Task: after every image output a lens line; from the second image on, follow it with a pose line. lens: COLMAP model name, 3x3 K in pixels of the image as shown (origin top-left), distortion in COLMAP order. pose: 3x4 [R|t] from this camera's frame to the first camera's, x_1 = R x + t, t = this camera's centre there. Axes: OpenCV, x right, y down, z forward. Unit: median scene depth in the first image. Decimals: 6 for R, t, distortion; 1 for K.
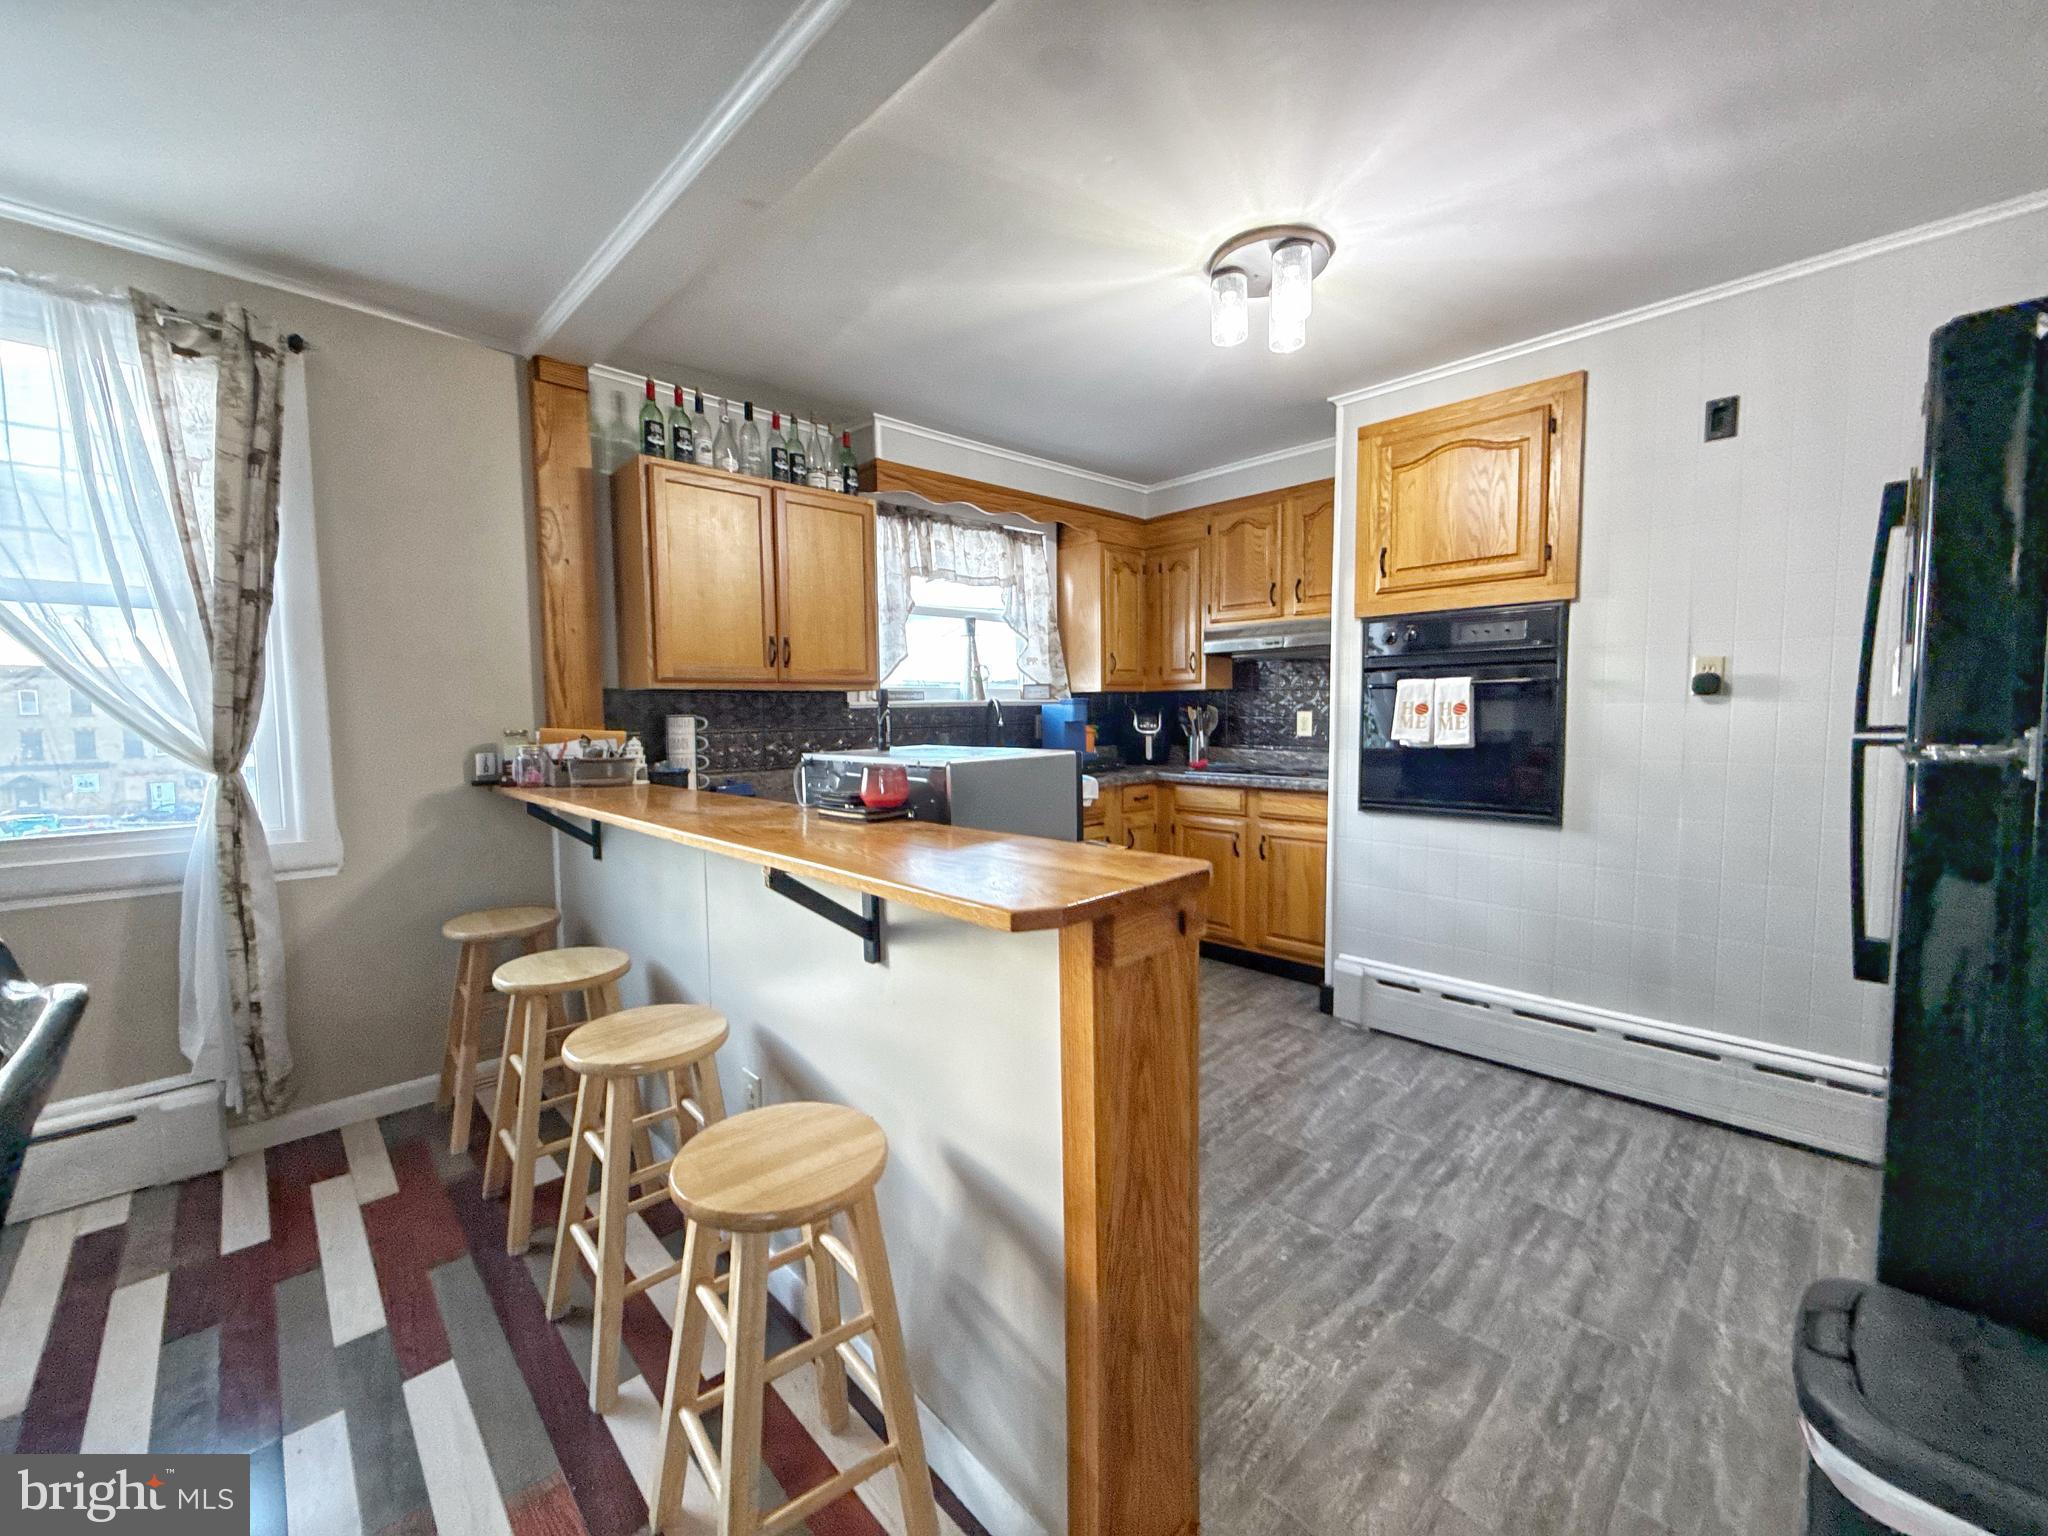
lens RADIAL K [[815.5, 0, 1019.1], [0, 815.5, 768.9], [0, 0, 1]] dist [-0.000512, -0.000254]
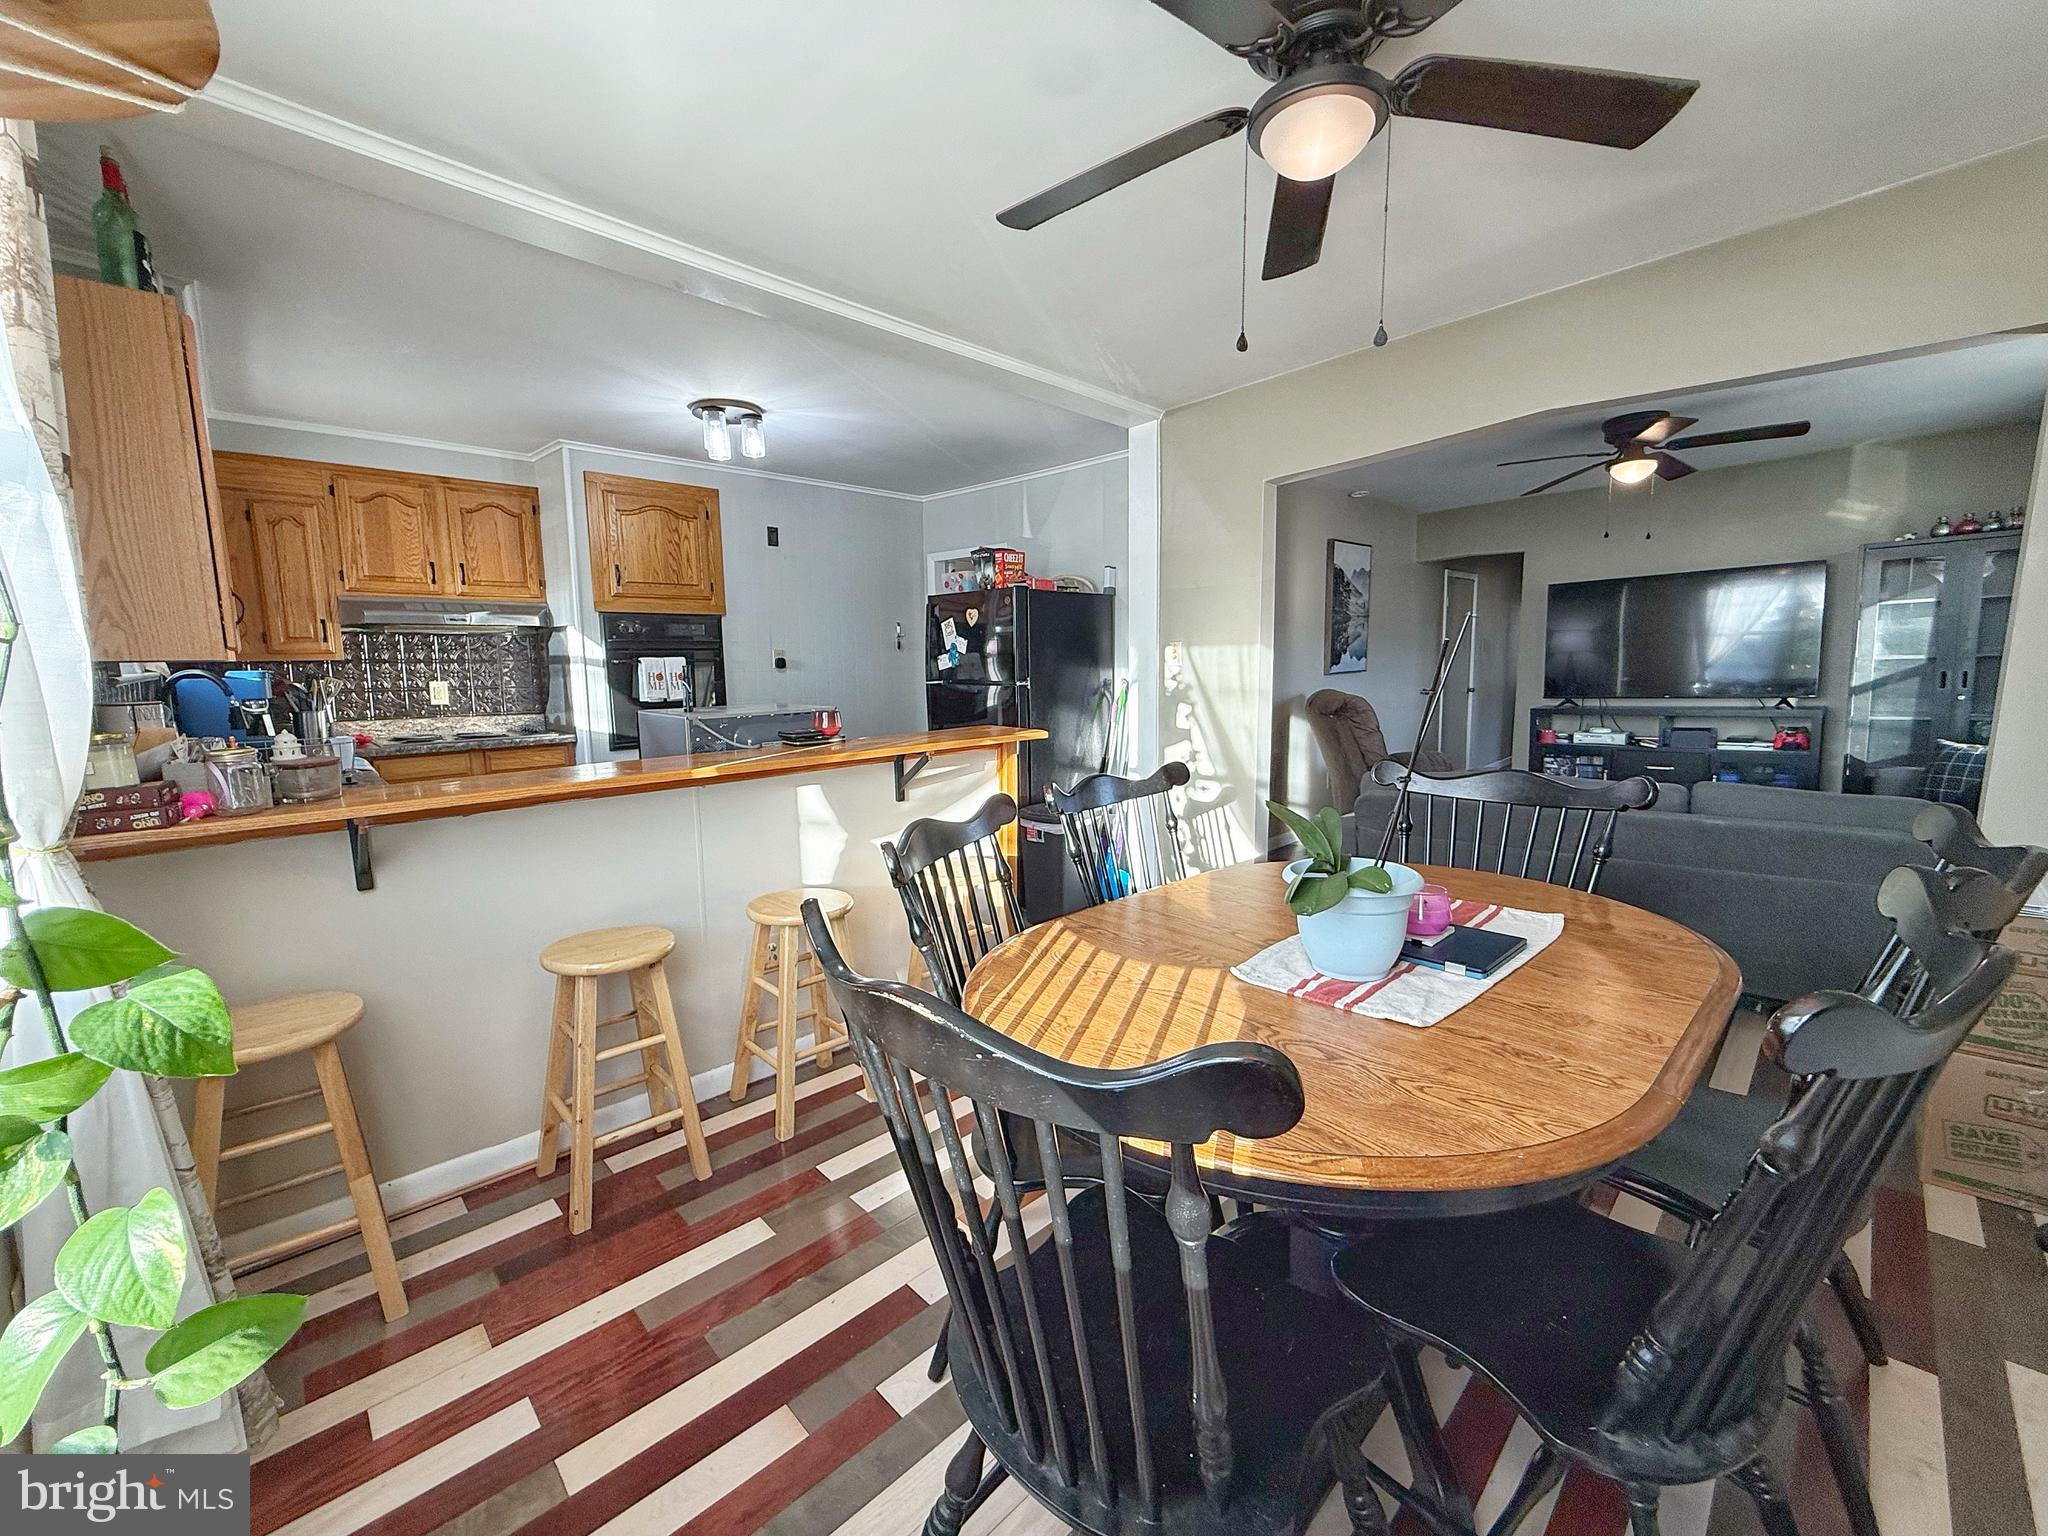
lens RADIAL K [[815.5, 0, 1015.4], [0, 815.5, 769.3], [0, 0, 1]] dist [-0.000512, -0.000254]
pose [[-0.004183, -0.125582, 0.992074, -1.026373], [0.084203, 0.988516, 0.125486, -0.036556], [-0.996440, 0.084061, 0.006440, 0.321019]]
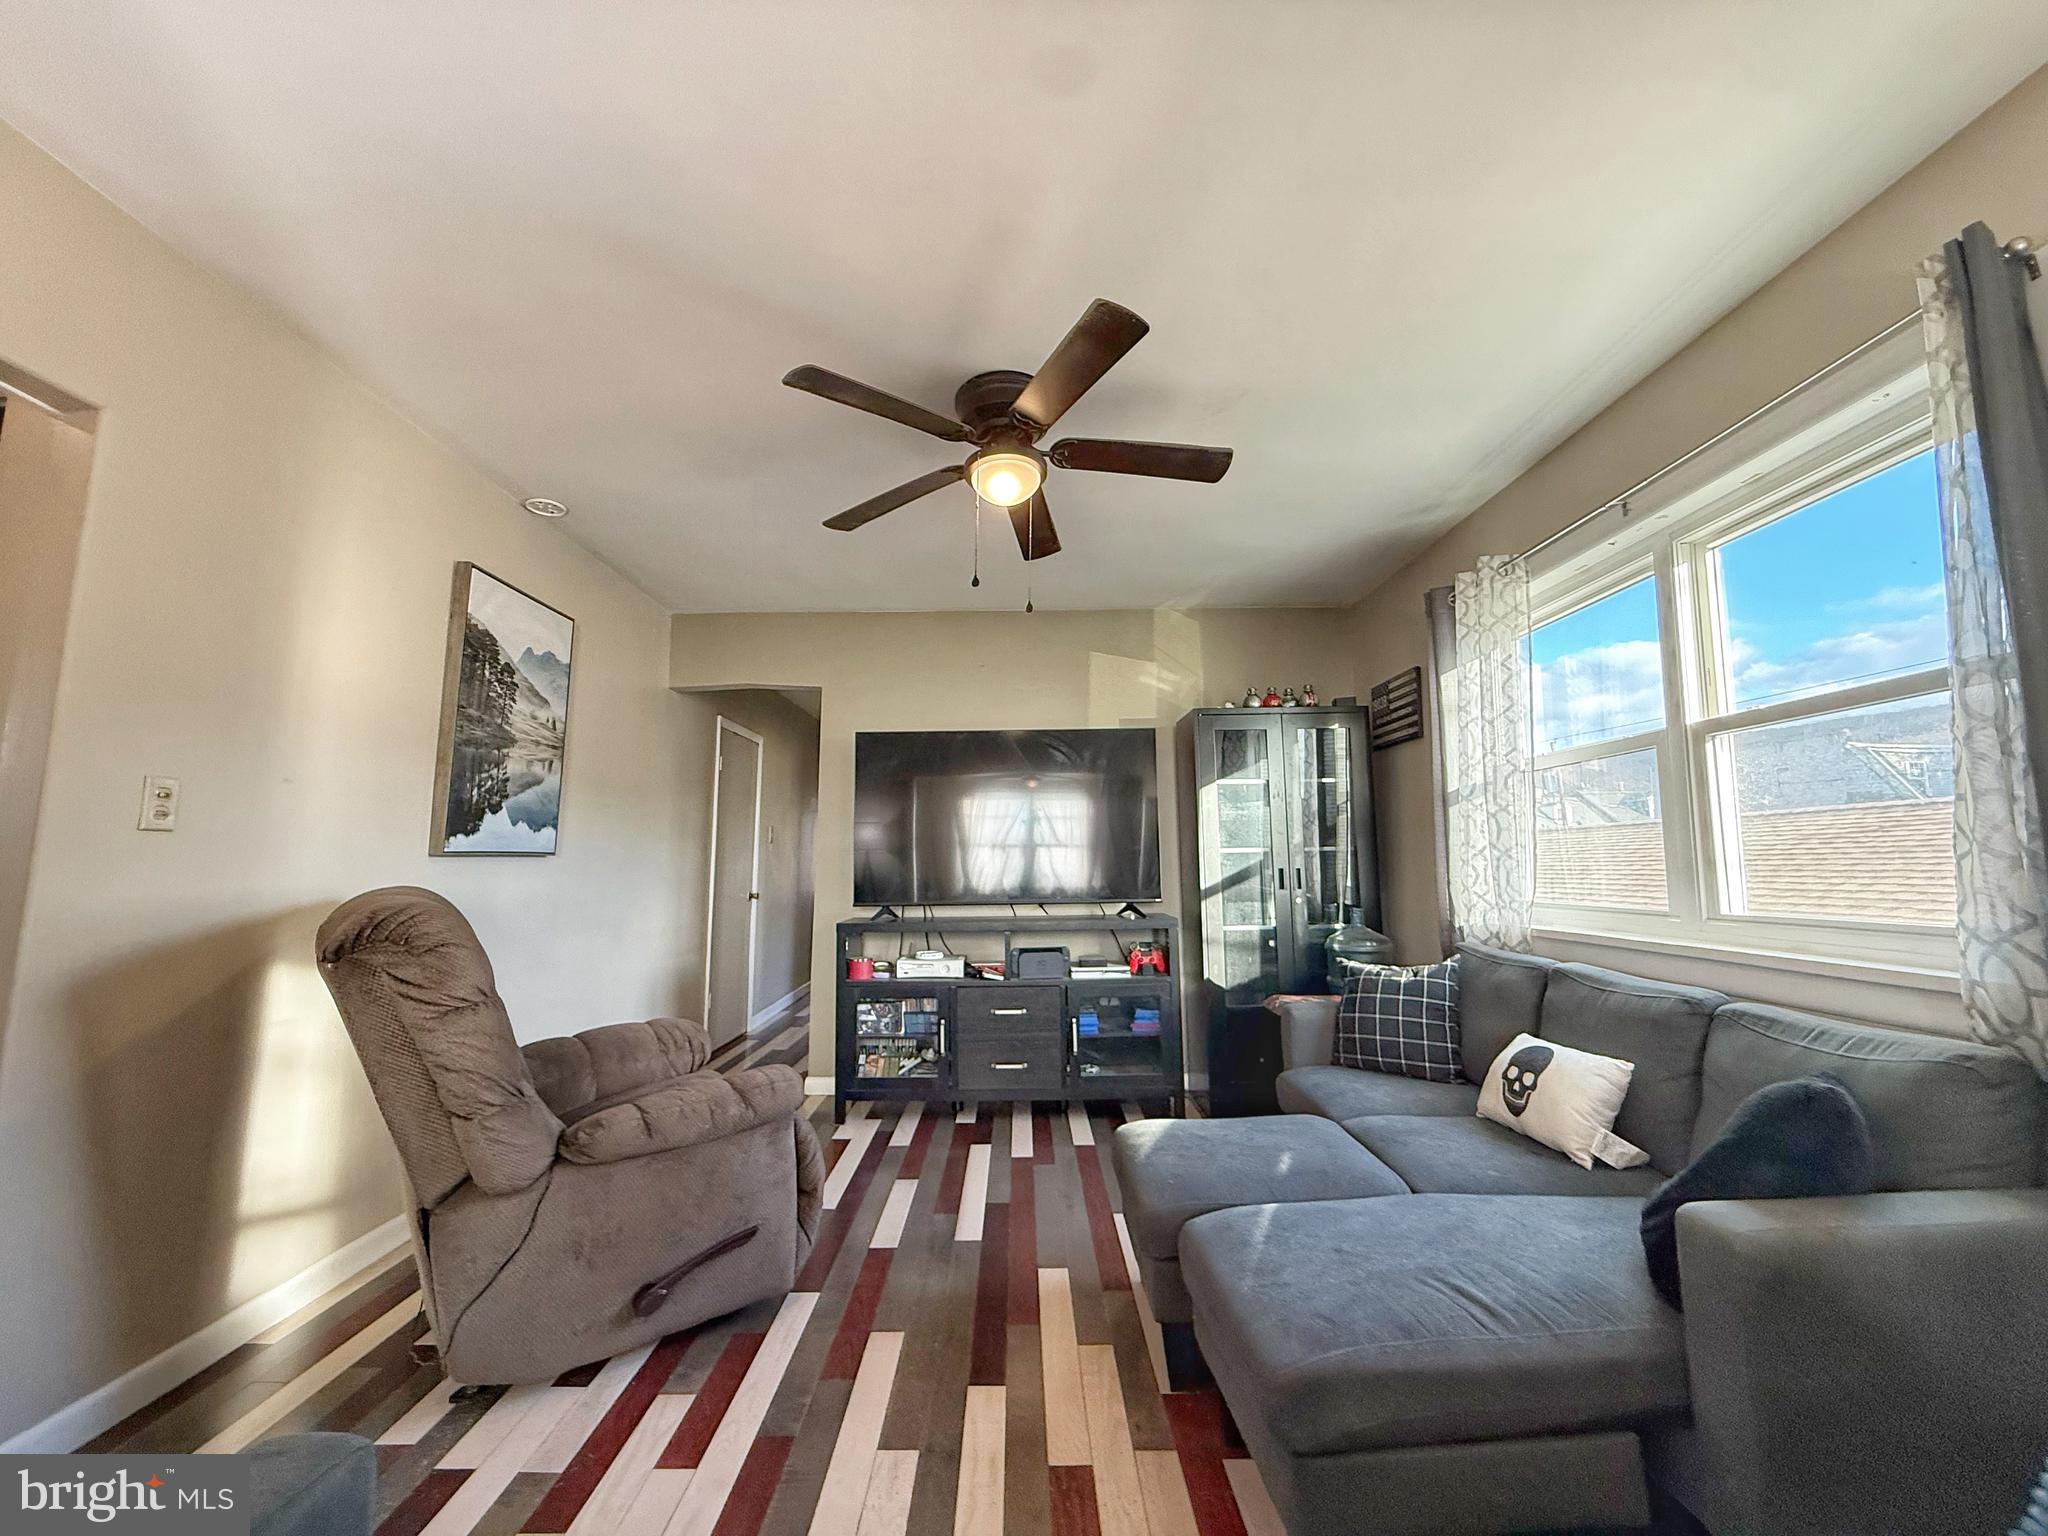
lens RADIAL K [[815.5, 0, 1016.8], [0, 815.5, 767.4], [0, 0, 1]] dist [-0.000512, -0.000254]
pose [[-0.721298, 0.085453, 0.687334, -0.093962], [0.041162, 0.995895, -0.080618, 0.049030], [-0.691401, -0.029857, -0.721854, -0.229521]]
